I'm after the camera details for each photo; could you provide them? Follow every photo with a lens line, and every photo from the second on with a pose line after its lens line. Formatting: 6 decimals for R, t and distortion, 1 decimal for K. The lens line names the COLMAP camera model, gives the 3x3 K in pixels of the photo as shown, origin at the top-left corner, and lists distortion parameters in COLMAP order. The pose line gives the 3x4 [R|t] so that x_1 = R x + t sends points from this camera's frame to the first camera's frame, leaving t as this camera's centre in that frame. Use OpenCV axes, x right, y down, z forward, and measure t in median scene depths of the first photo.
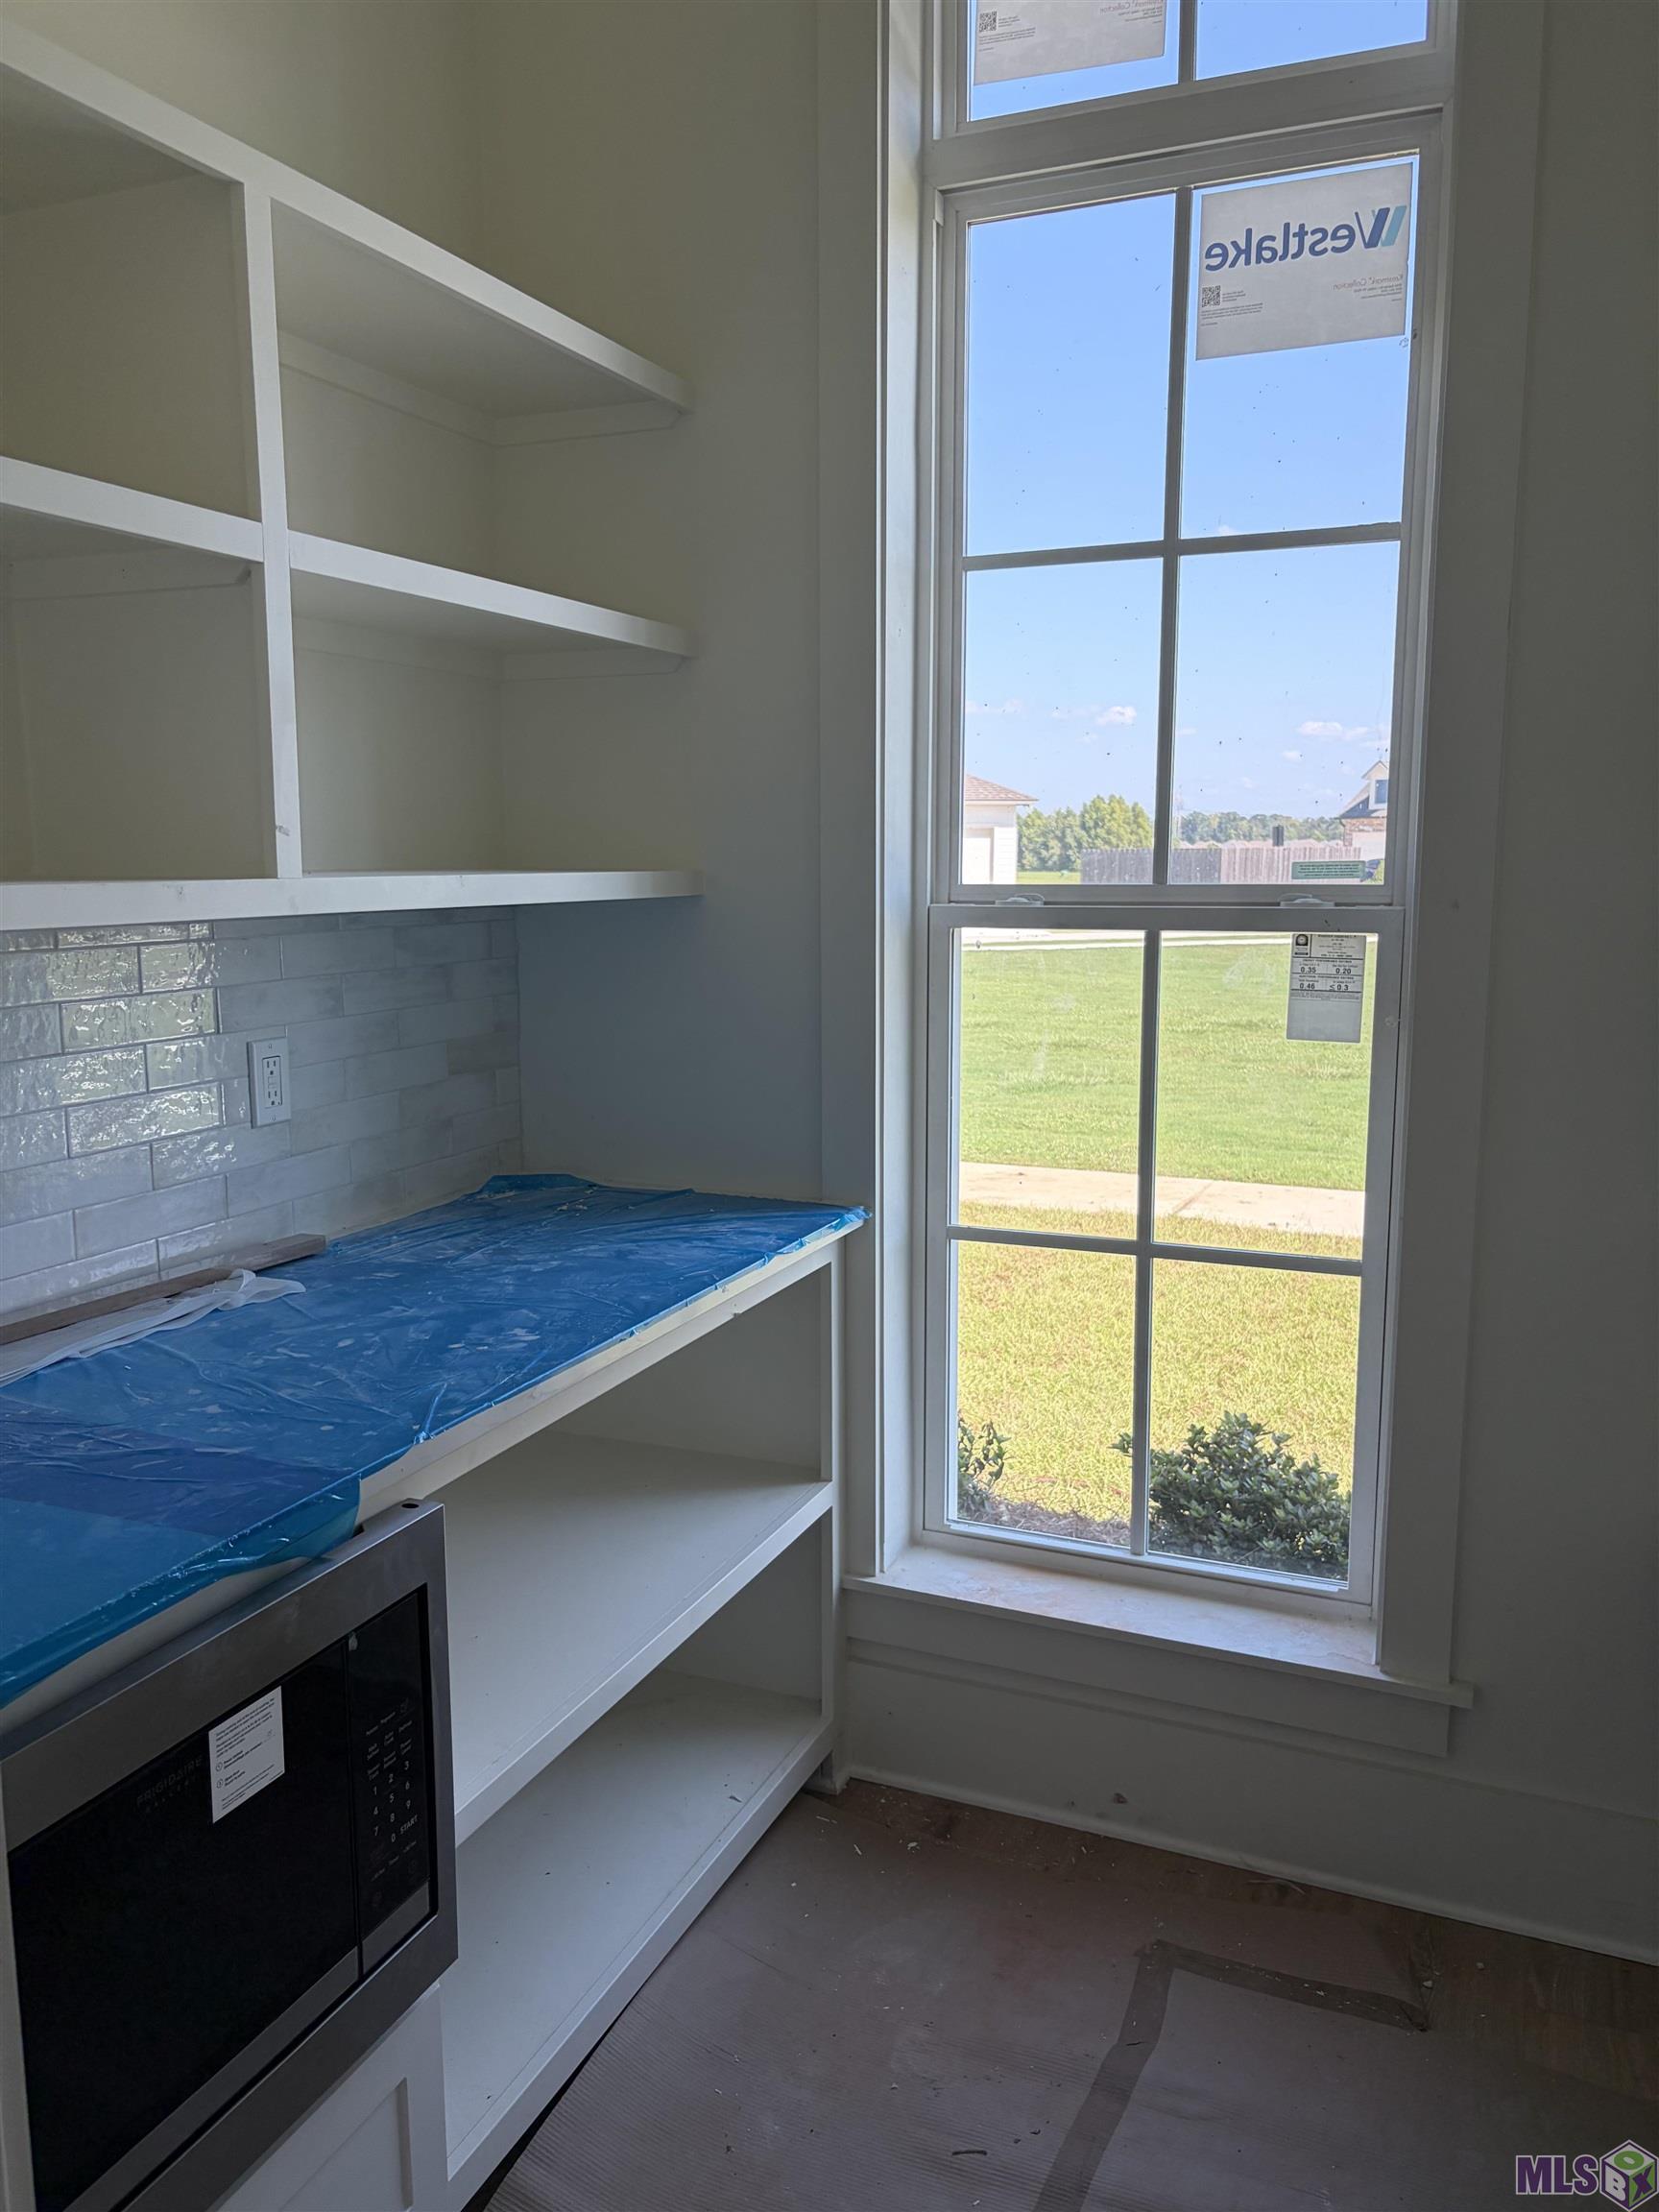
lens RADIAL K [[1699.2, 0, 845.1], [0, 1699.2, 1095.1], [0, 0, 1]] dist [0.045655, -0.045355]
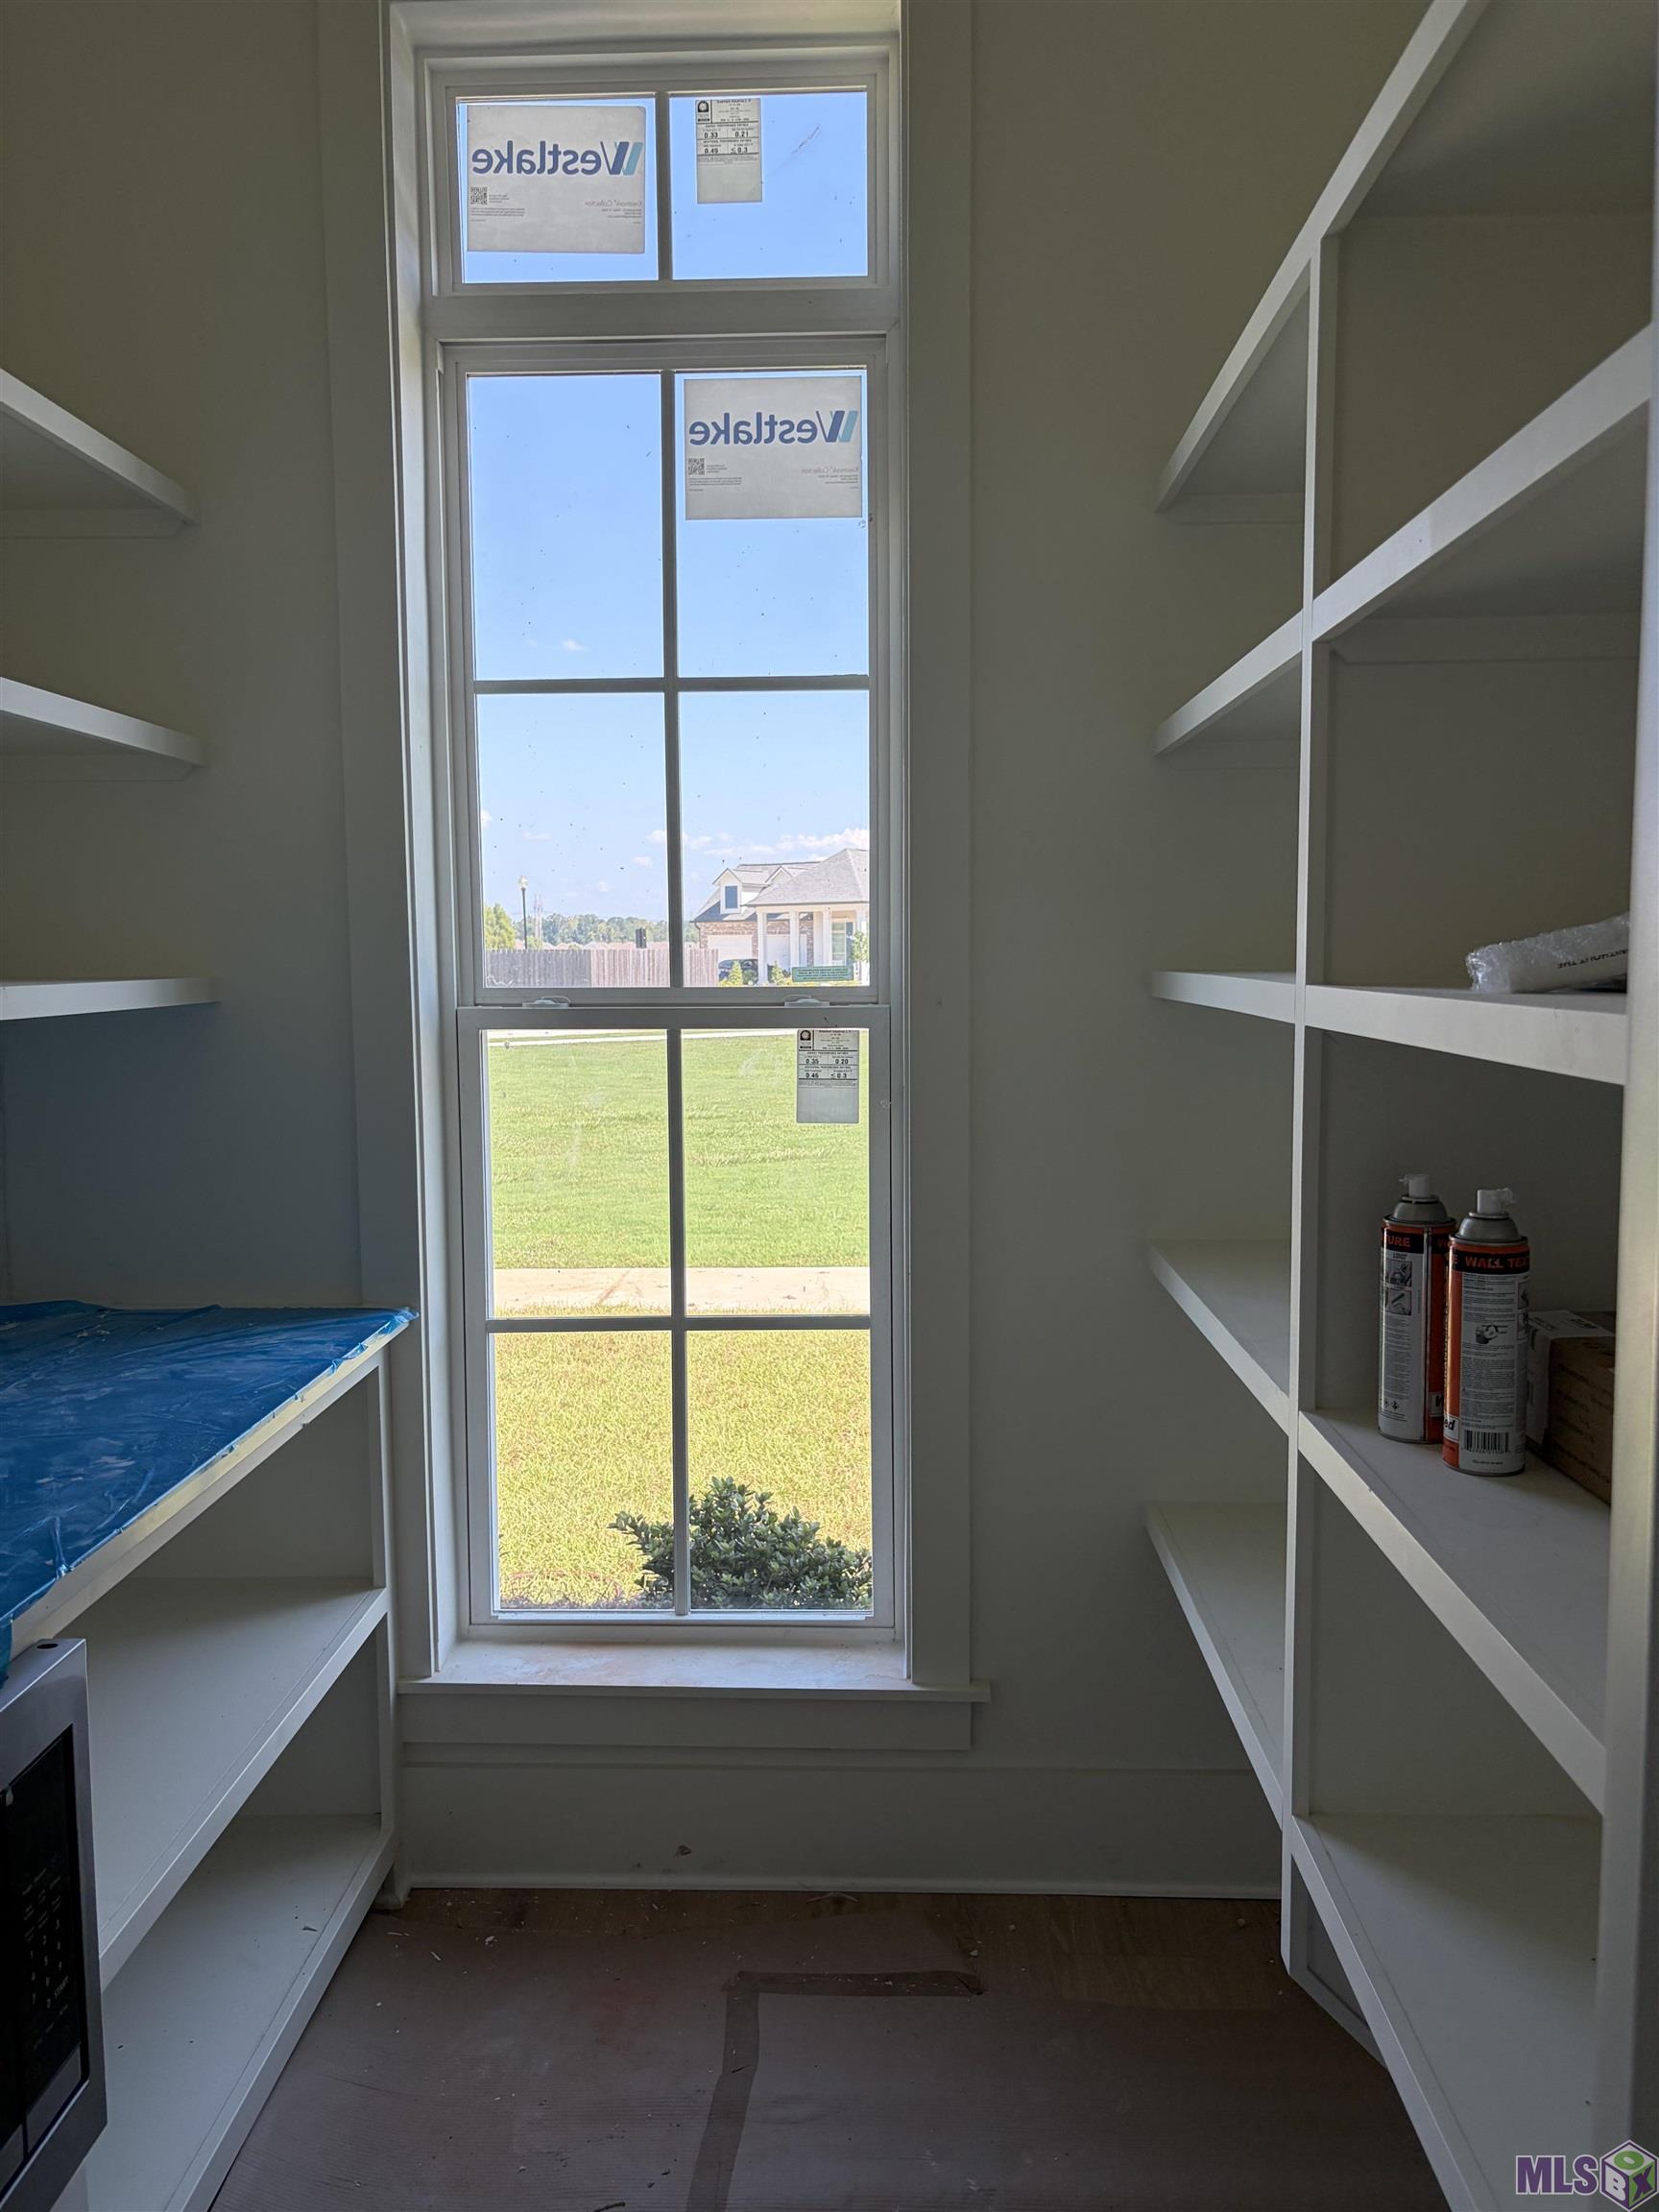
lens RADIAL K [[1699.2, 0, 841.3], [0, 1699.2, 1090.2], [0, 0, 1]] dist [0.045655, -0.045355]
pose [[0.929747, -0.036090, 0.366427, -0.122311], [0.058435, 0.997035, -0.050068, 0.003097], [-0.363534, 0.067963, 0.929099, -0.047823]]
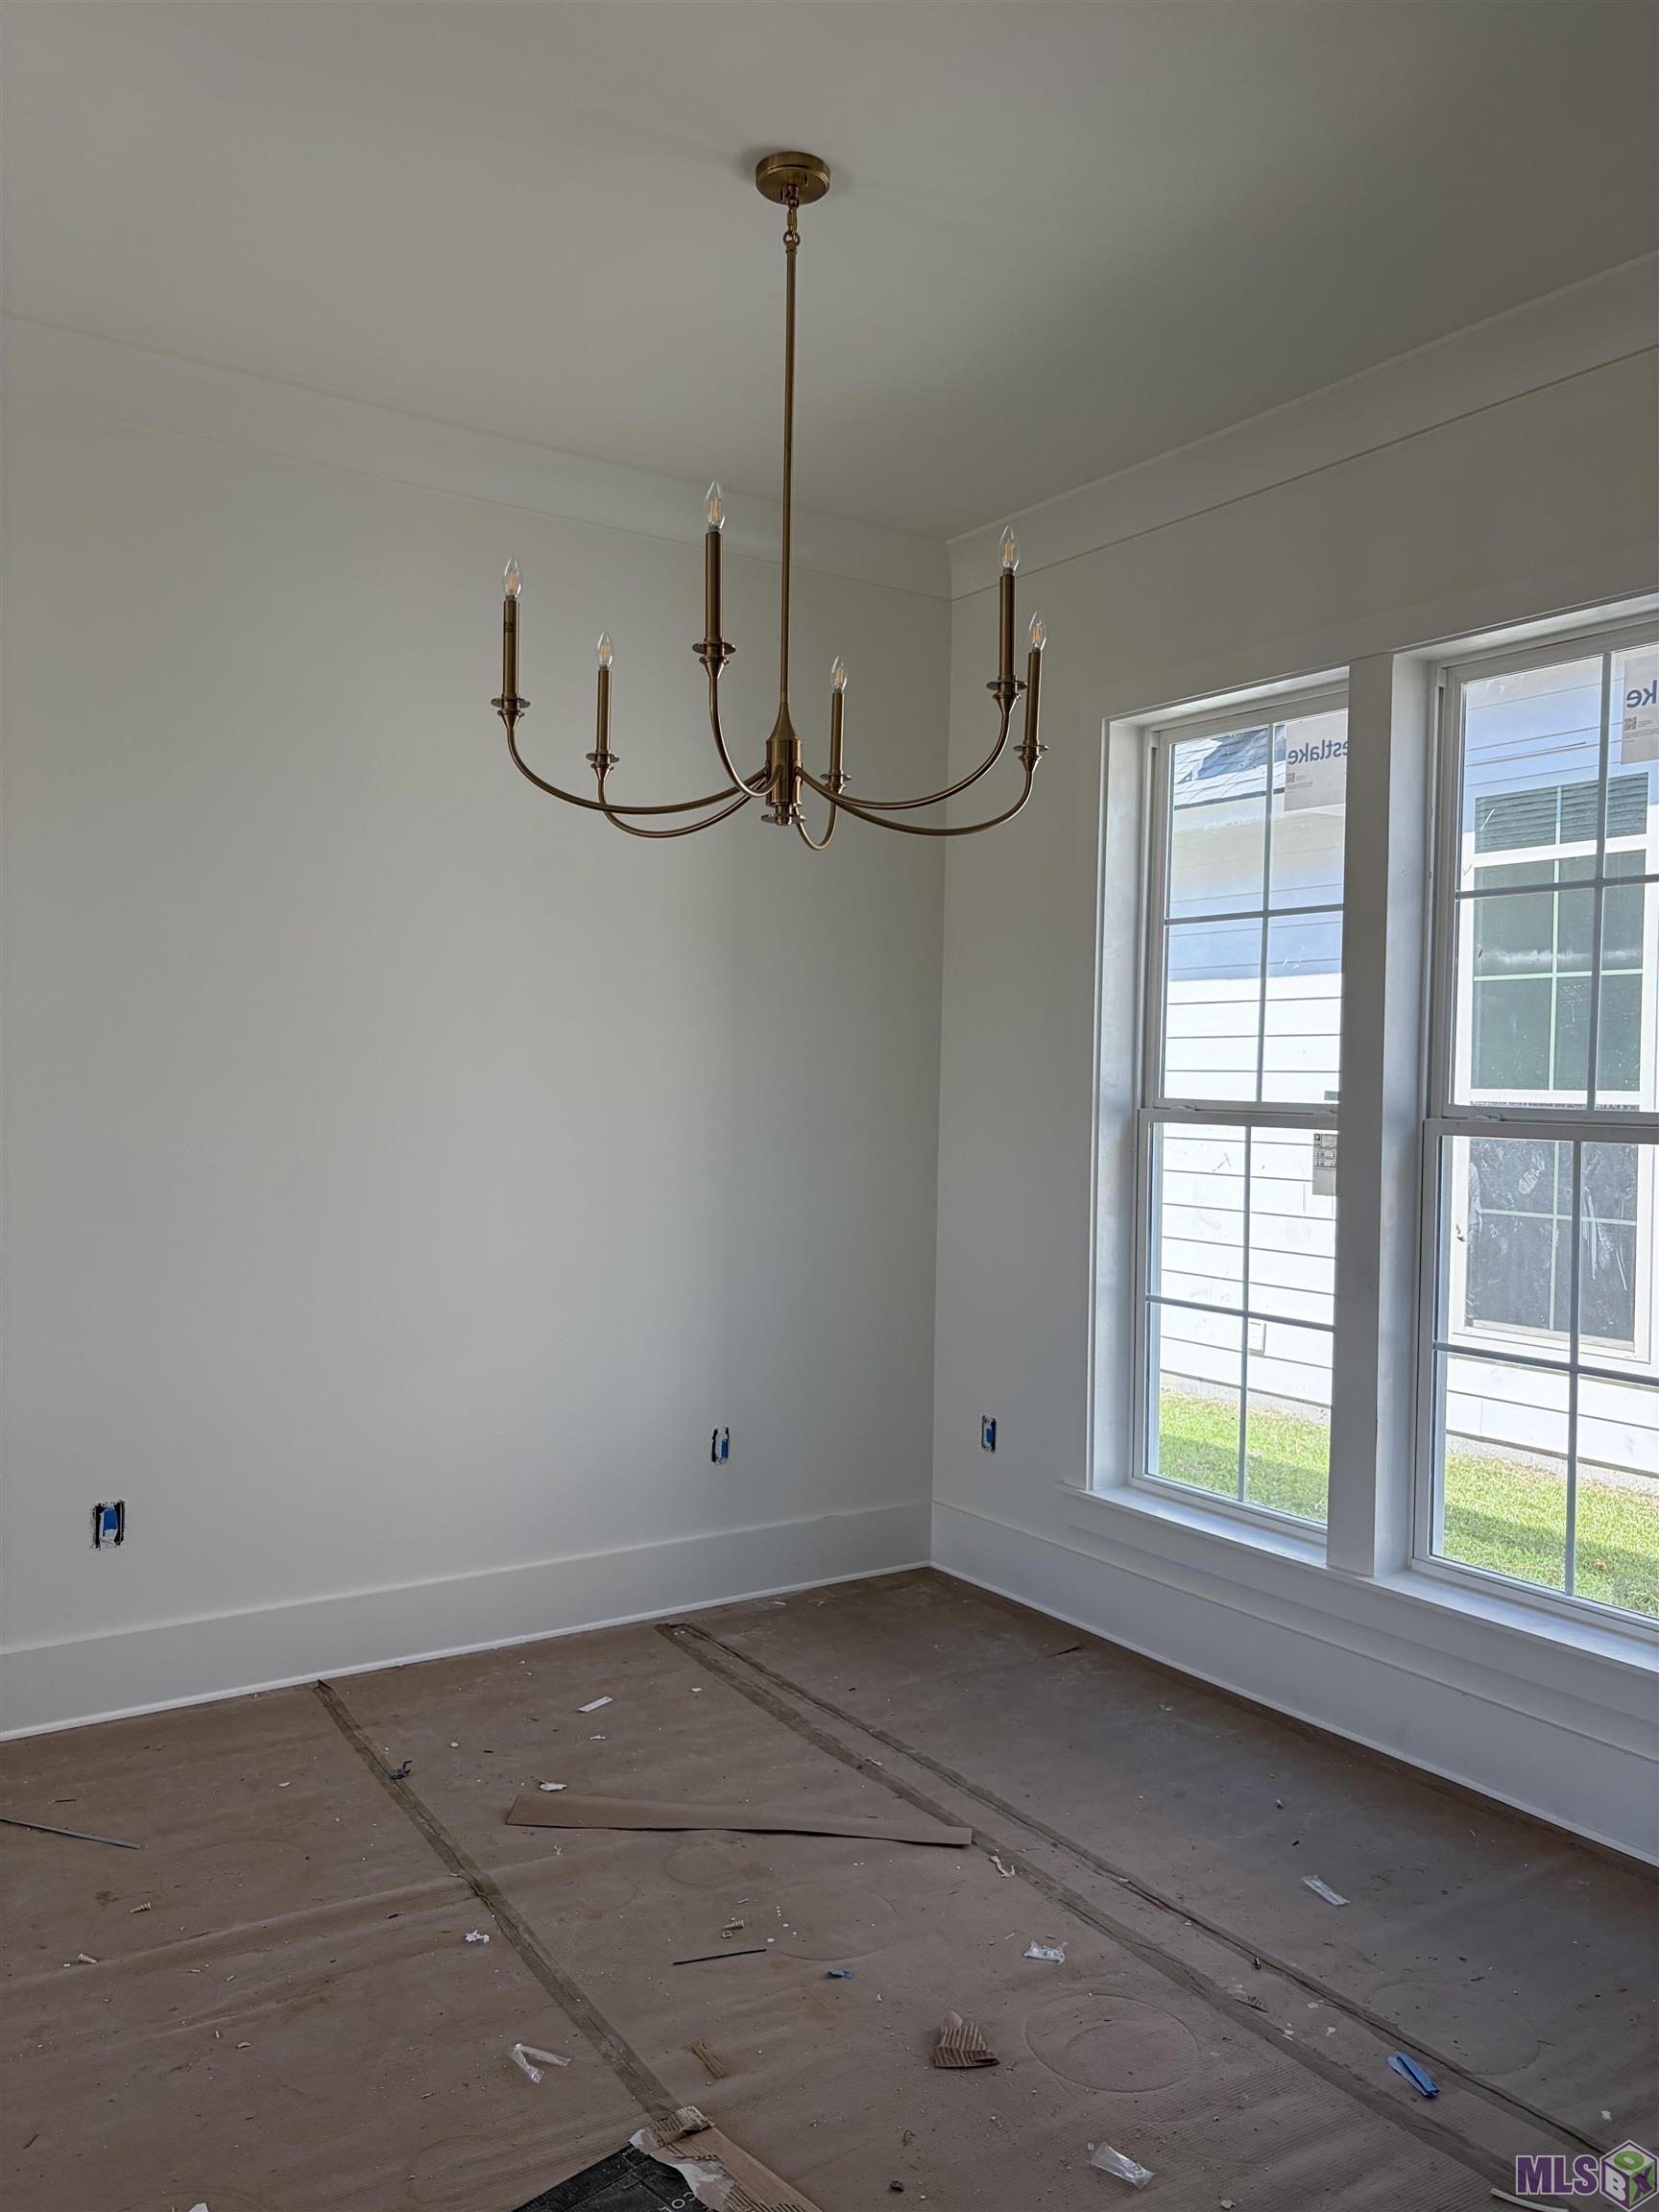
lens RADIAL K [[1699.2, 0, 829.0], [0, 1699.2, 1113.4], [0, 0, 1]] dist [0.045655, -0.045355]
pose [[0.835831, 0.030901, -0.548116, 0.796081], [-0.094774, 0.991546, -0.088622, 0.086771], [0.540744, 0.126020, 0.831694, -0.704294]]
